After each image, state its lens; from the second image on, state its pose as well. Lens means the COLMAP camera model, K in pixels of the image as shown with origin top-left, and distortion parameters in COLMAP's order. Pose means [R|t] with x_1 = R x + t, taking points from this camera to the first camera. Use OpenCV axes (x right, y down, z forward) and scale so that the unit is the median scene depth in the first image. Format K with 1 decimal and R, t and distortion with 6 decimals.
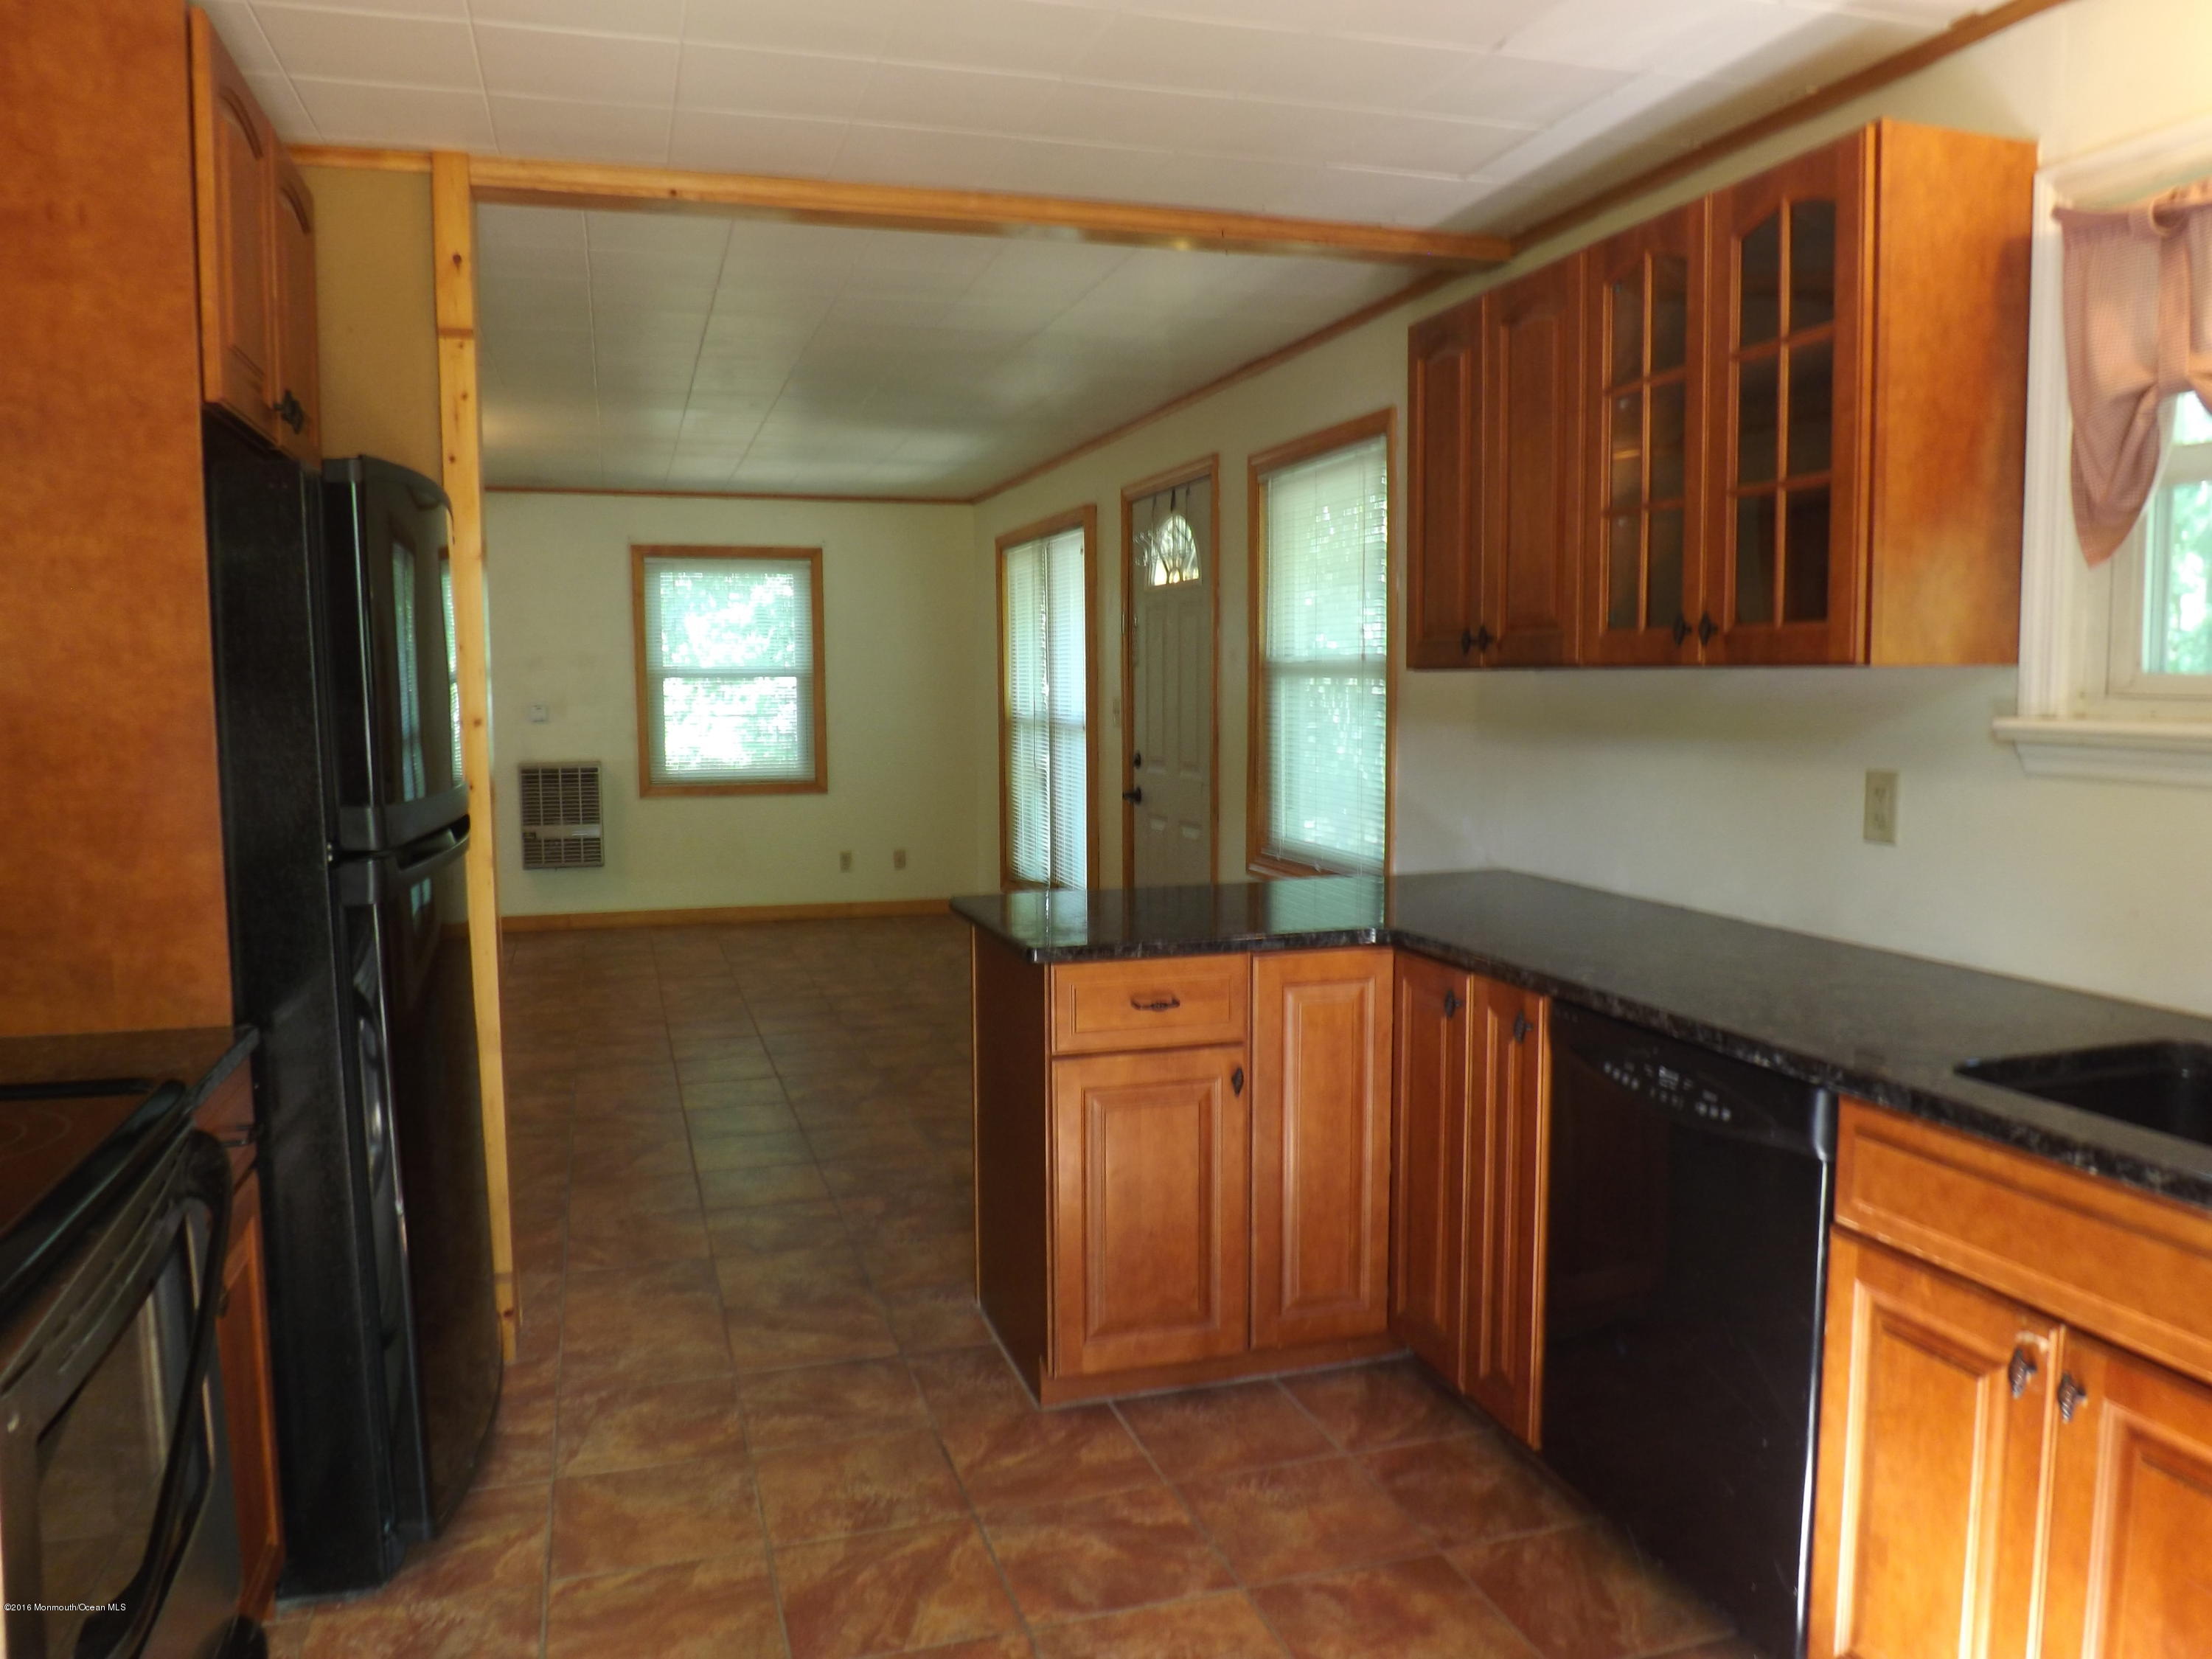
lens RADIAL K [[1580.9, 0, 1106.0], [0, 1580.9, 829.5], [0, 0, 1]] dist [-0.074454, 0.020732]
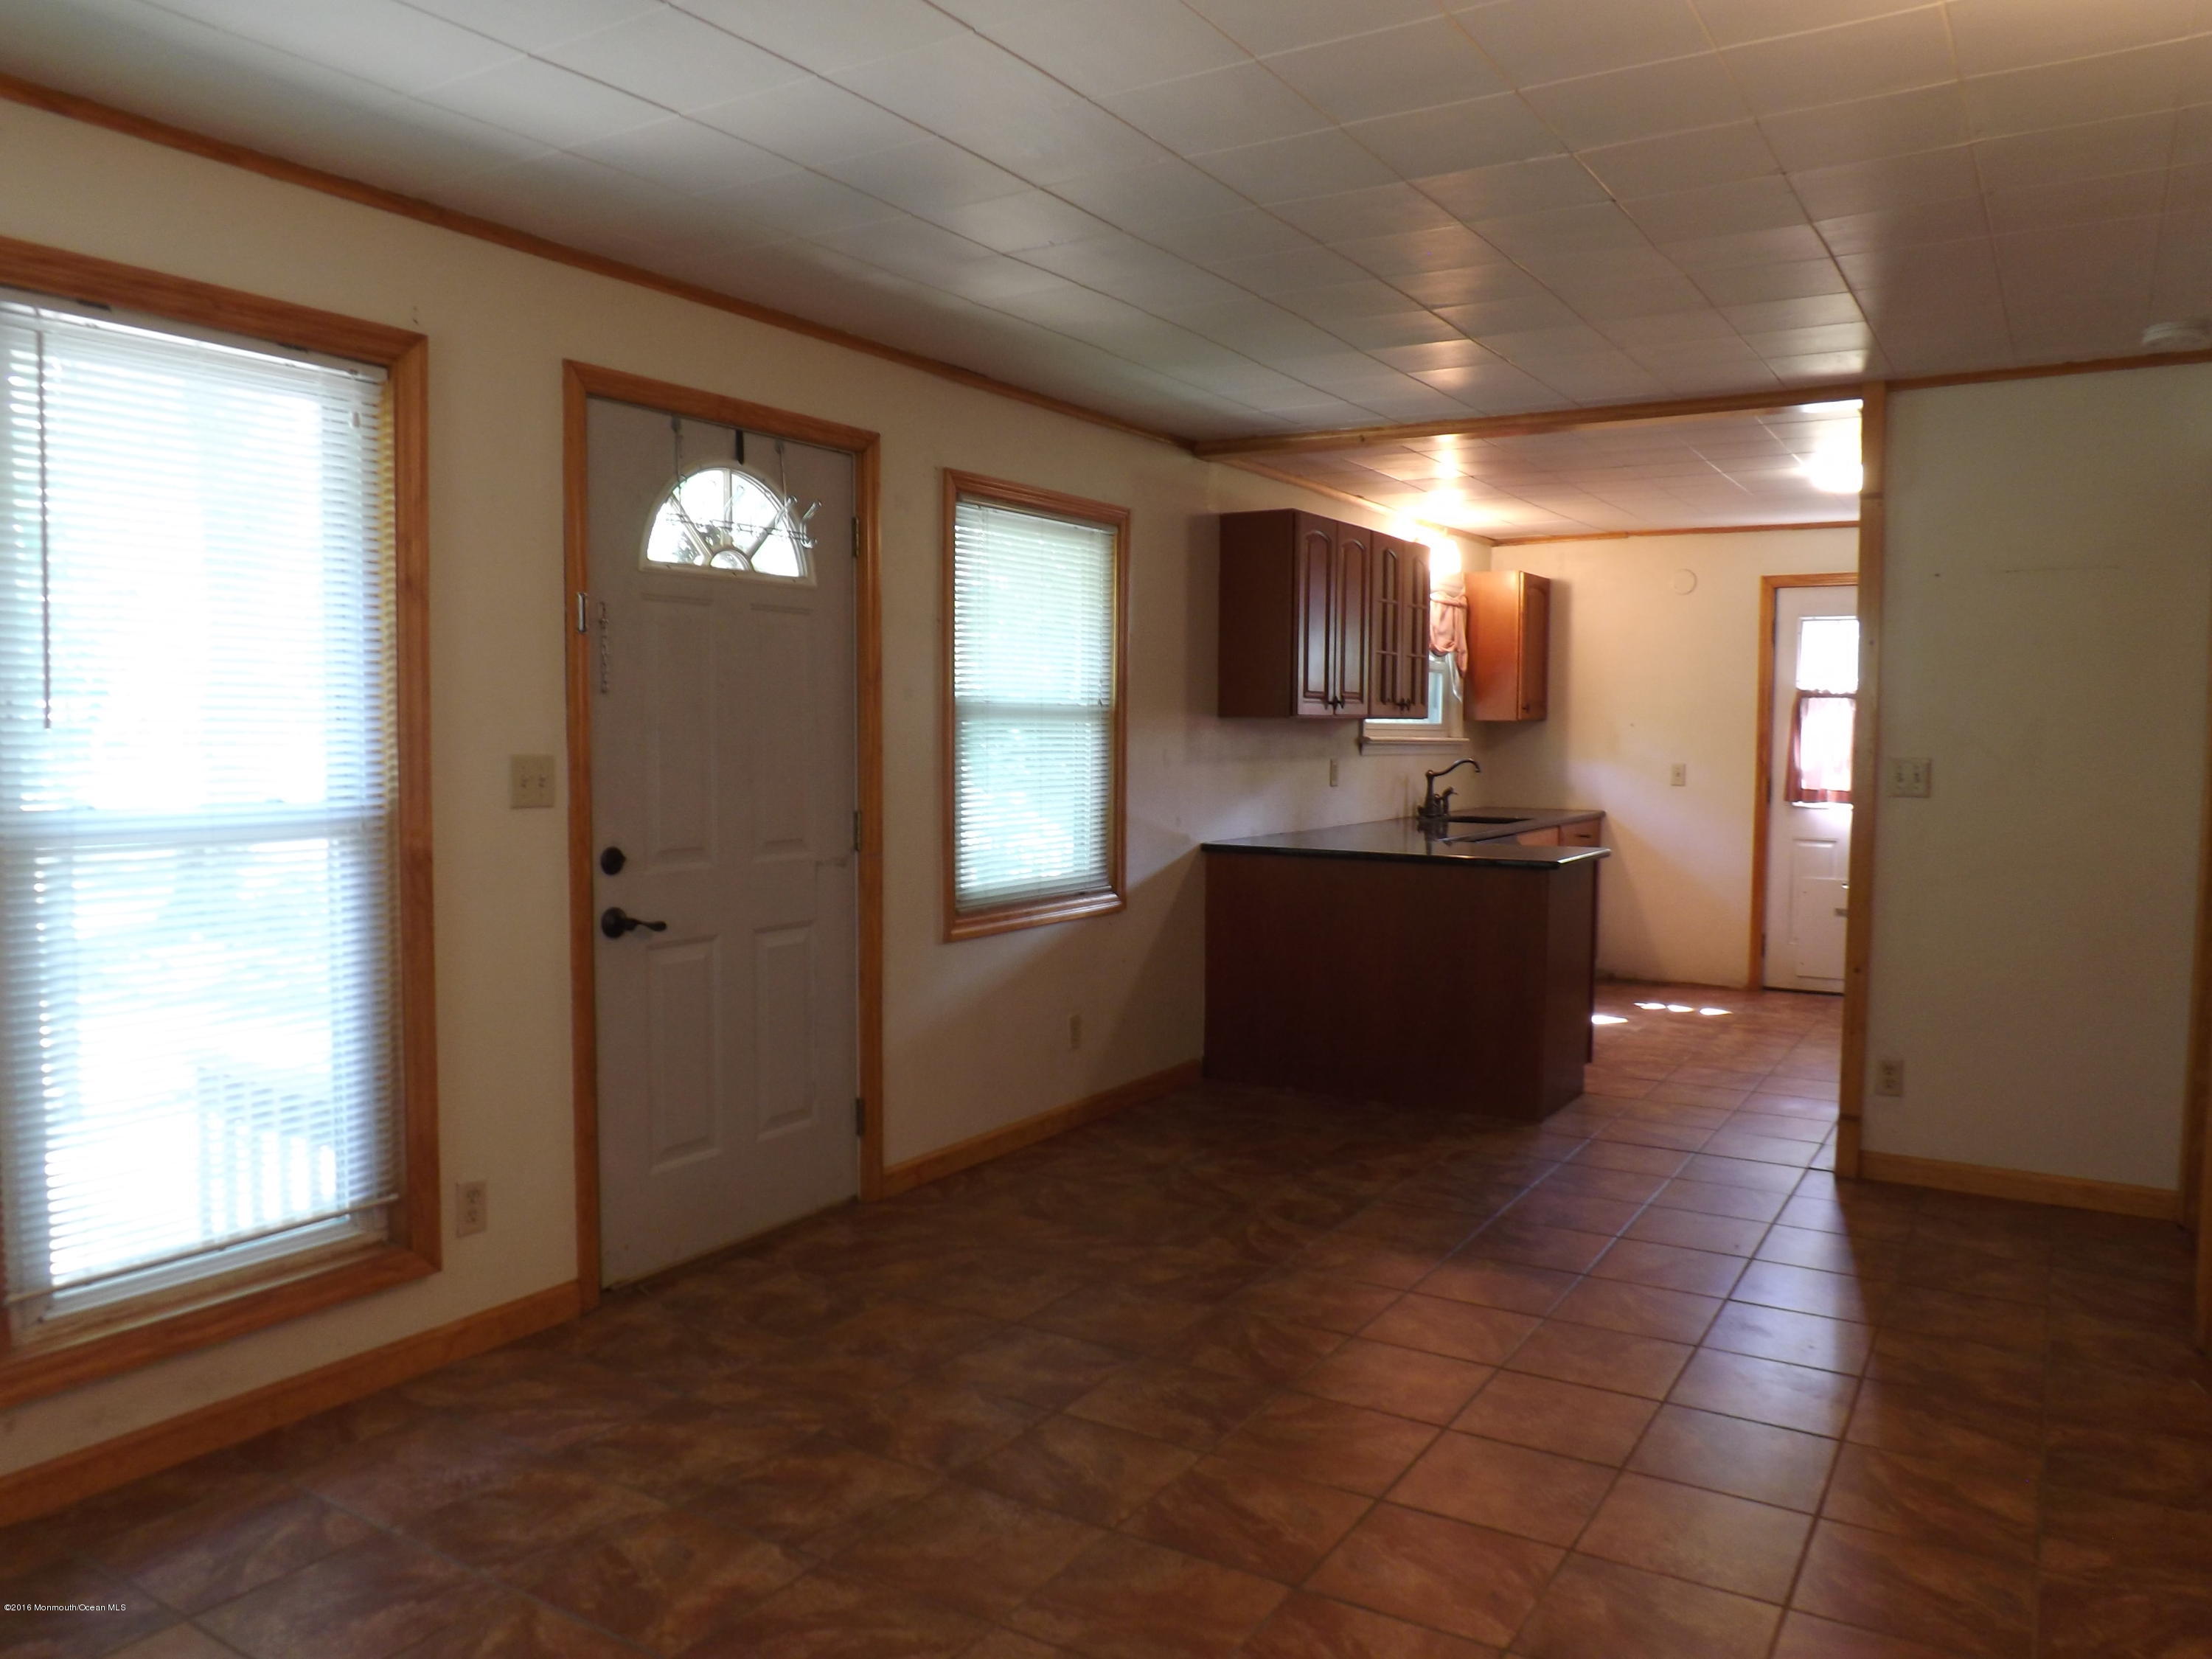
lens RADIAL K [[1580.9, 0, 1106.0], [0, 1580.9, 829.5], [0, 0, 1]] dist [-0.074454, 0.020732]
pose [[-0.654290, -0.049490, 0.754623, -1.096999], [0.068374, 0.989898, 0.124203, -0.240594], [-0.753146, 0.132861, -0.644297, 2.627513]]
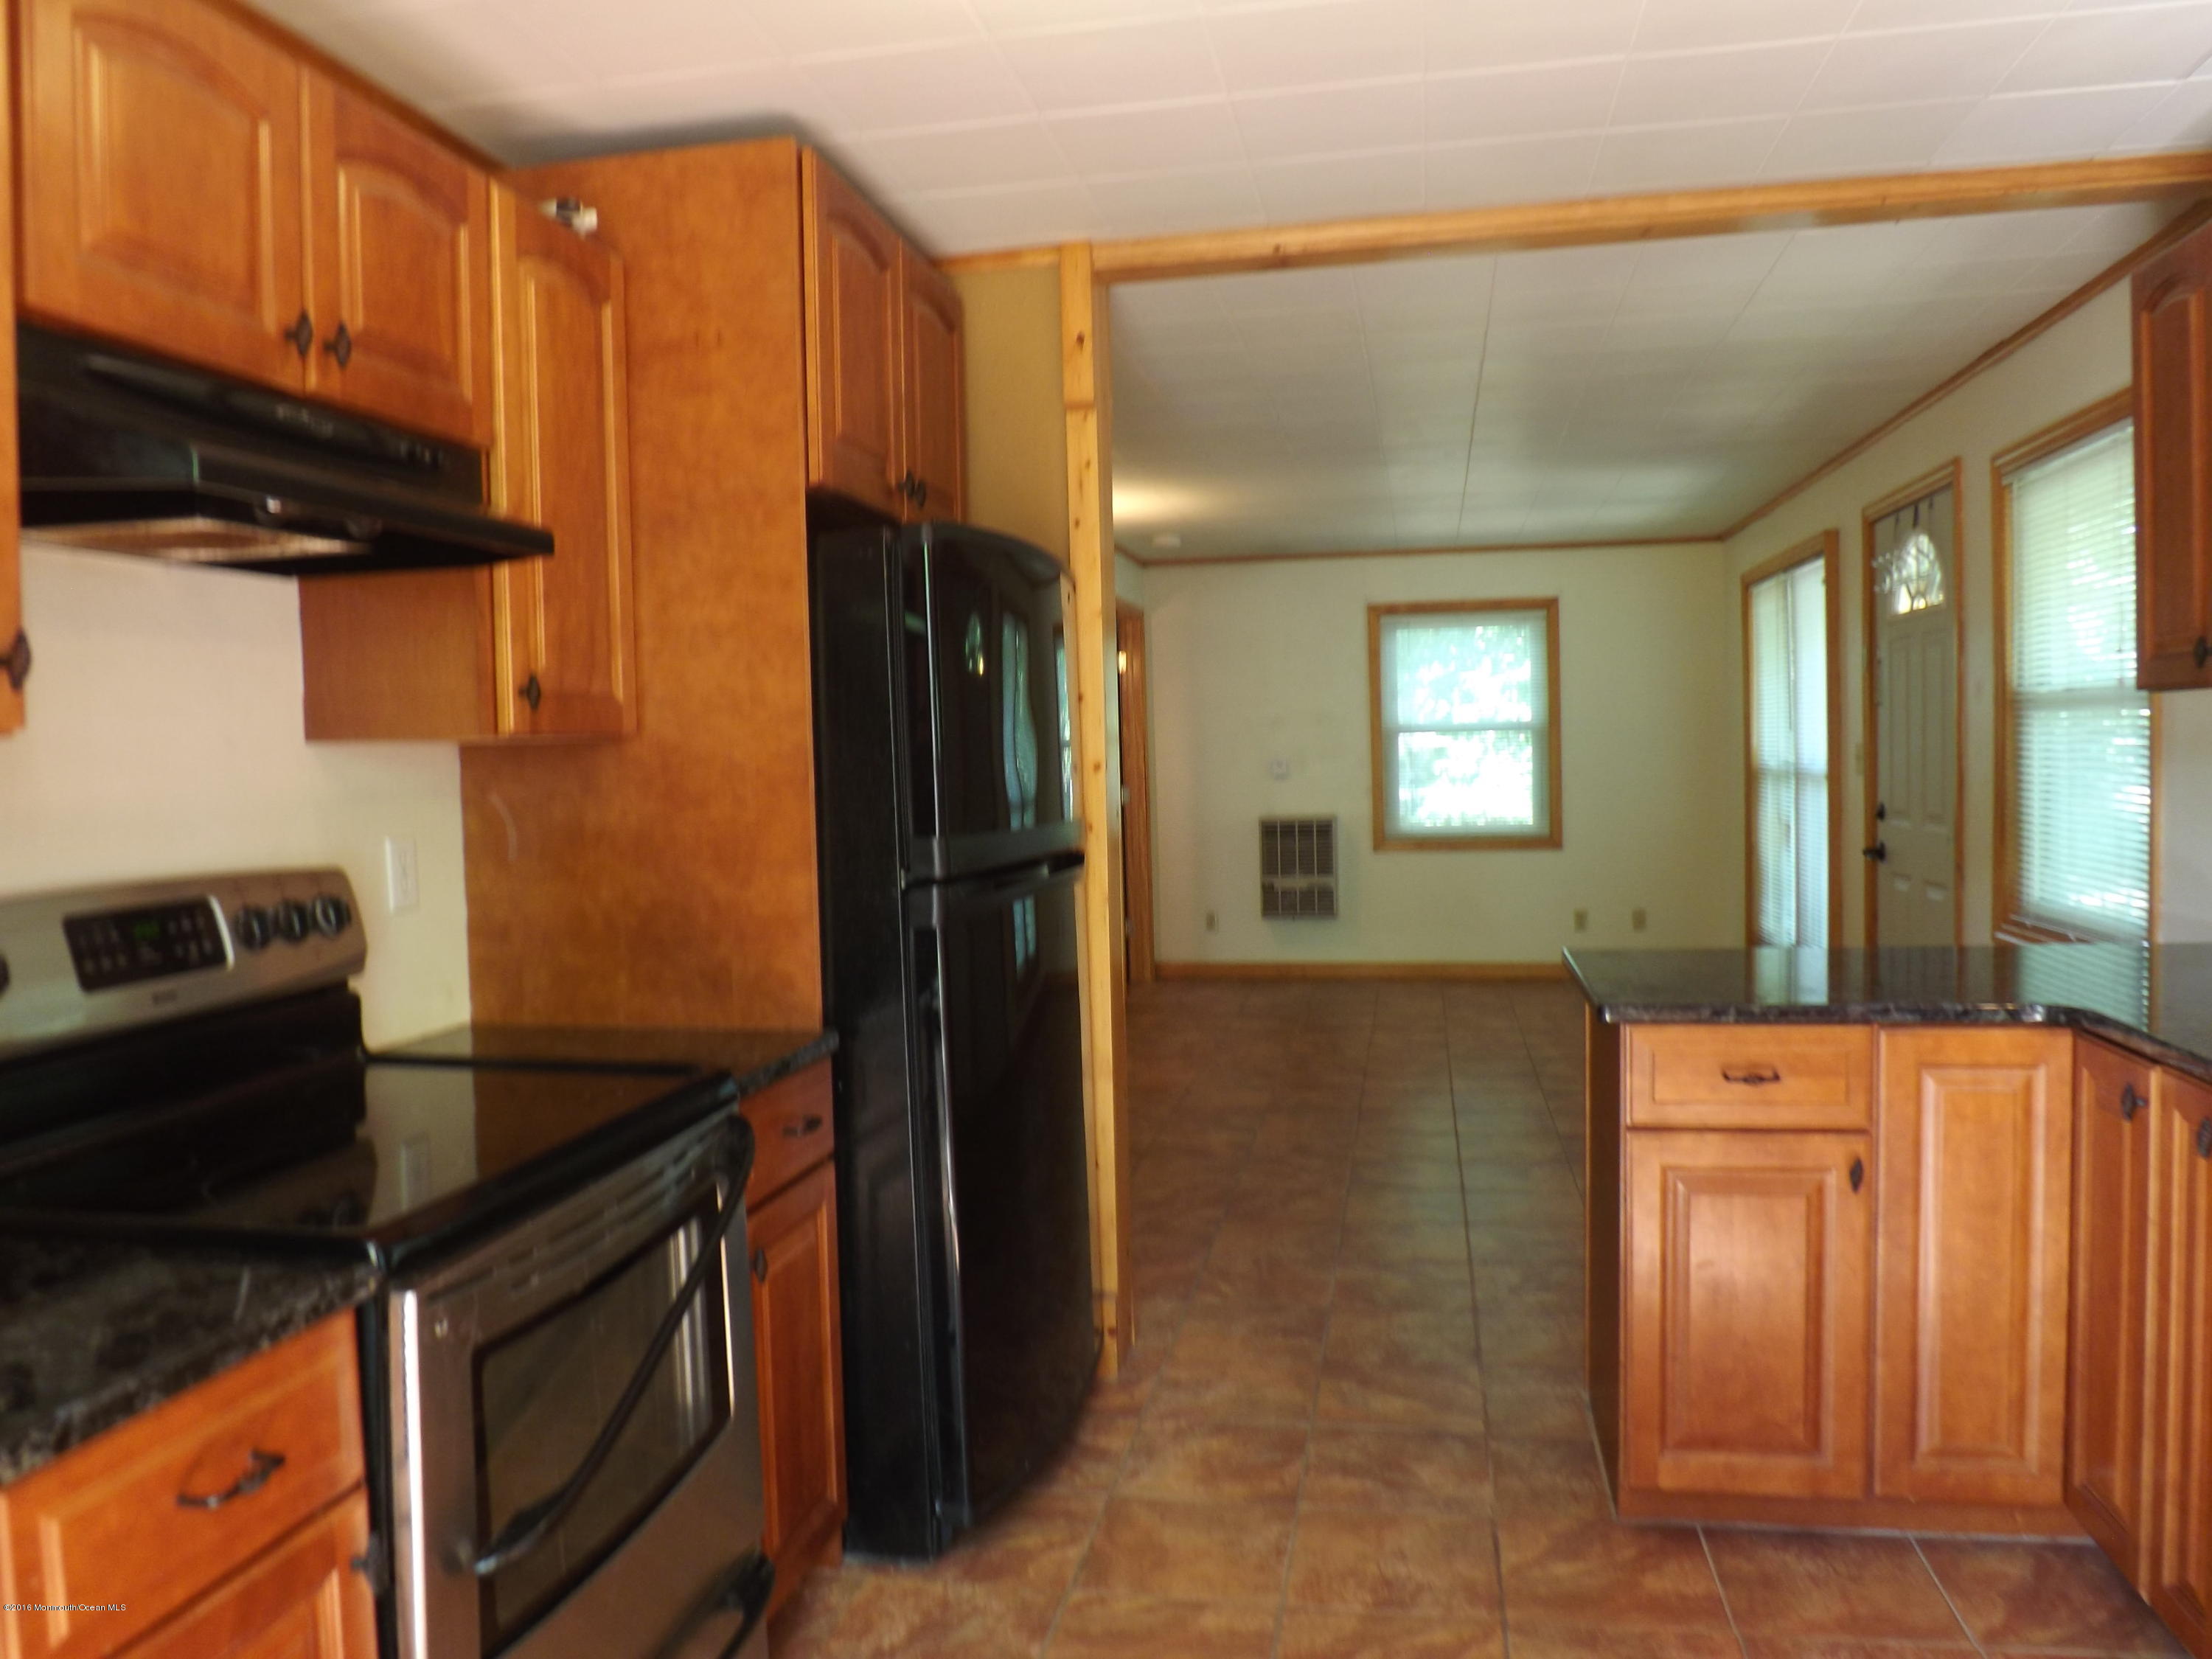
lens RADIAL K [[1580.9, 0, 1106.0], [0, 1580.9, 829.5], [0, 0, 1]] dist [-0.074454, 0.020732]
pose [[0.876174, 0.004272, -0.481976, 0.126234], [-0.023115, 0.999183, -0.033163, 0.009860], [0.481440, 0.040198, 0.875557, 0.063299]]
